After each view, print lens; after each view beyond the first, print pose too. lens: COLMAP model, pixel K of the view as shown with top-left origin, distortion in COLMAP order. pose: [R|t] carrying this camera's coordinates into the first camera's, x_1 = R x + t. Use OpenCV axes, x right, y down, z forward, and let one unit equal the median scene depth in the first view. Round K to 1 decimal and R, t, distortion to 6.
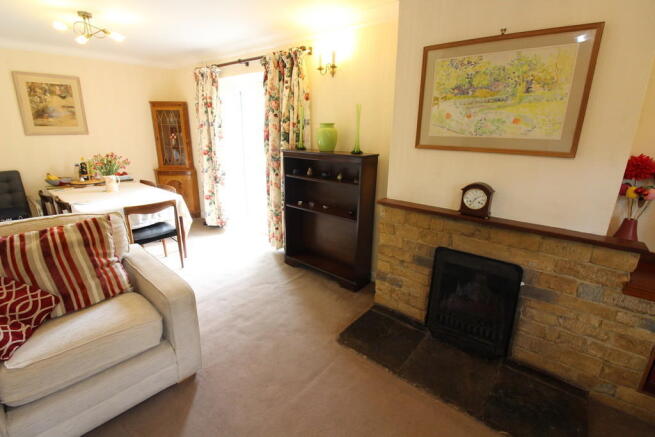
lens RADIAL K [[304.5, 0, 323.5], [0, 304.5, 216.3], [0, 0, 1]] dist [0.000333, -0.015263]
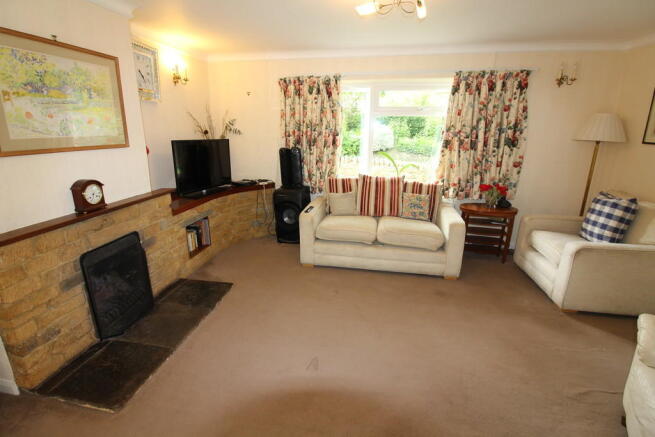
lens RADIAL K [[304.5, 0, 323.5], [0, 304.5, 216.3], [0, 0, 1]] dist [0.000333, -0.015263]
pose [[-0.504919, -0.255638, 0.824443, -0.819310], [0.225741, 0.882787, 0.411981, -0.246752], [-0.833125, 0.394128, -0.388028, 0.776075]]
